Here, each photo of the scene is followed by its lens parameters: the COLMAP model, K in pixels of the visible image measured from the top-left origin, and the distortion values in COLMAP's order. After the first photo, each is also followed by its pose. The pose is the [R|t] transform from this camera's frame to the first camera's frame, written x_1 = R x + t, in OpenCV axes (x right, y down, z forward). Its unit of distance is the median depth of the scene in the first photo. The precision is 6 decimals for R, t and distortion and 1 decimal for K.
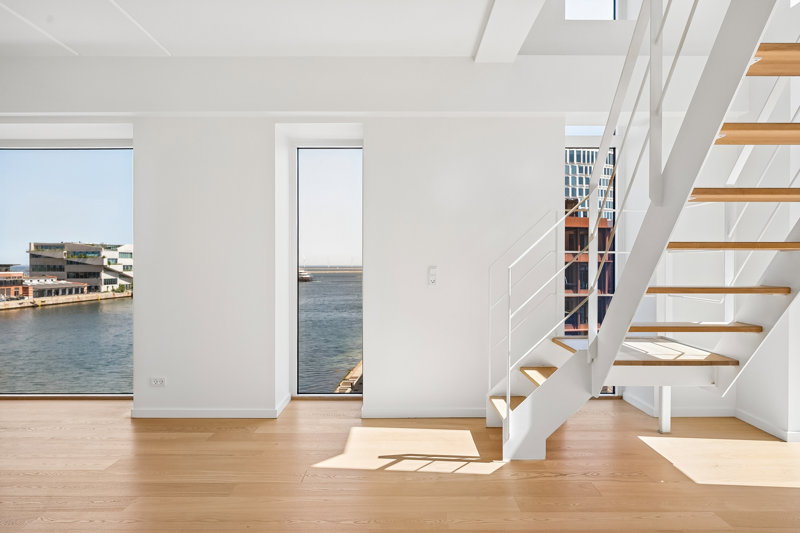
lens RADIAL K [[602.0, 0, 402.8], [0, 602.0, 266.8], [0, 0, 1]] dist [-0.004928, -0.000715]
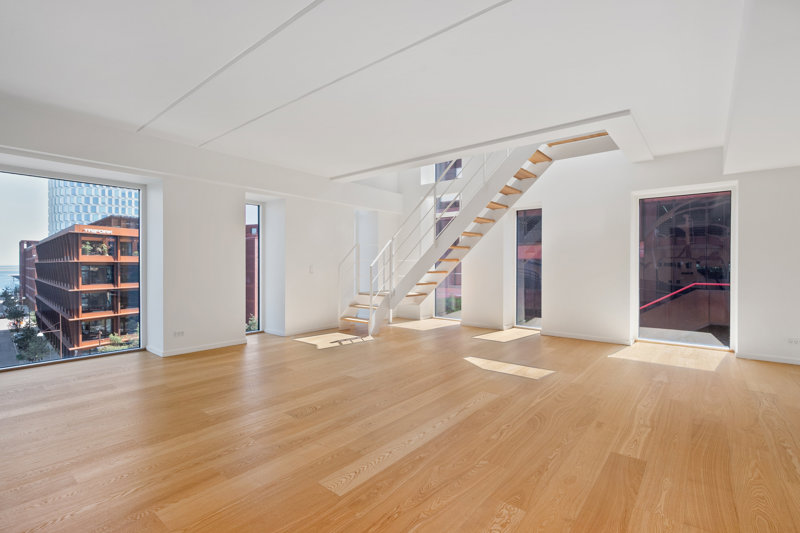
lens RADIAL K [[376.8, 0, 393.2], [0, 376.8, 266.7], [0, 0, 1]] dist [-0.002437, -0.000027]
pose [[0.648906, -0.005017, 0.760852, -0.836425], [0.004140, 0.999987, 0.003064, 0.001068], [-0.760858, 0.001162, 0.648918, -0.160221]]
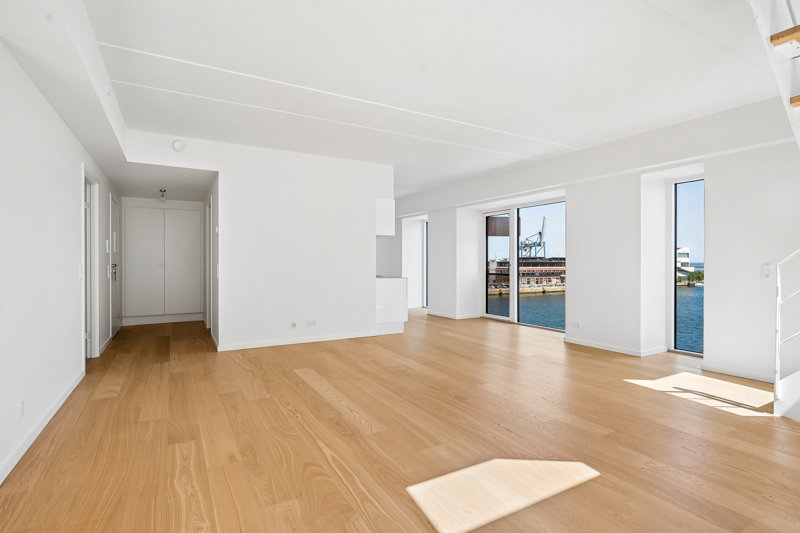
lens RADIAL K [[394.5, 0, 401.8], [0, 394.5, 263.2], [0, 0, 1]] dist [0.005578, -0.001817]
pose [[0.497884, 0.004405, -0.867232, 0.390752], [-0.005052, 0.999985, 0.002180, 0.000677], [0.867229, 0.003296, 0.497899, -0.085774]]
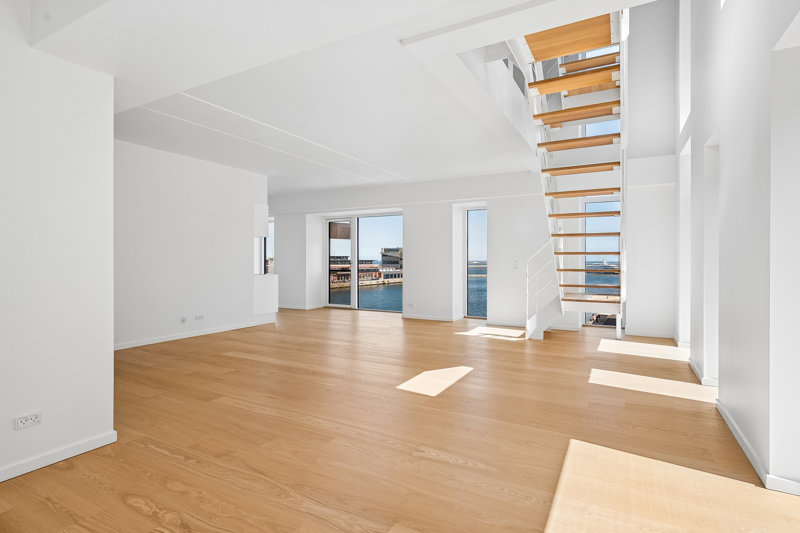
lens RADIAL K [[394.5, 0, 396.6], [0, 394.5, 264.0], [0, 0, 1]] dist [0.005578, -0.001817]
pose [[0.868693, 0.006865, -0.495304, 0.400200], [-0.004488, 0.999972, 0.005989, 0.002626], [0.495331, -0.002979, 0.868699, -0.544484]]
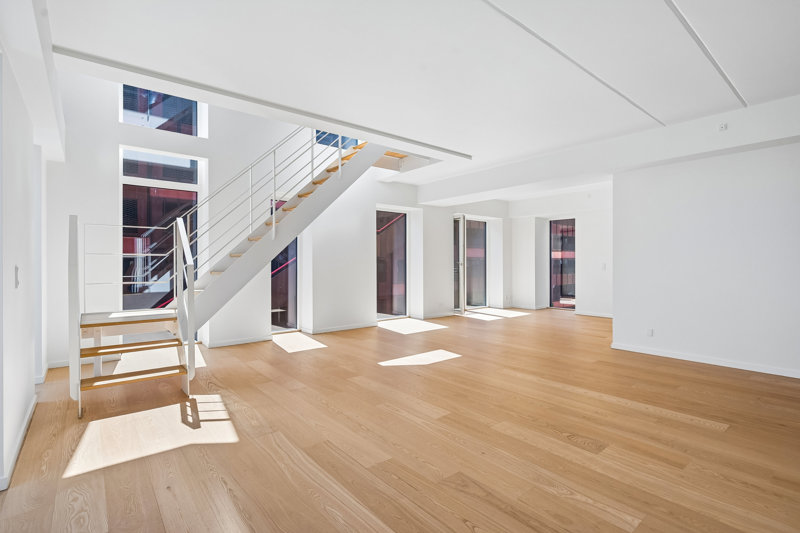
lens RADIAL K [[394.5, 0, 402.1], [0, 394.5, 262.8], [0, 0, 1]] dist [0.005578, -0.001817]
pose [[-0.649761, 0.000344, 0.760138, -0.693102], [0.005877, 0.999972, 0.004570, -0.001495], [-0.760116, 0.007437, -0.649745, 0.951211]]
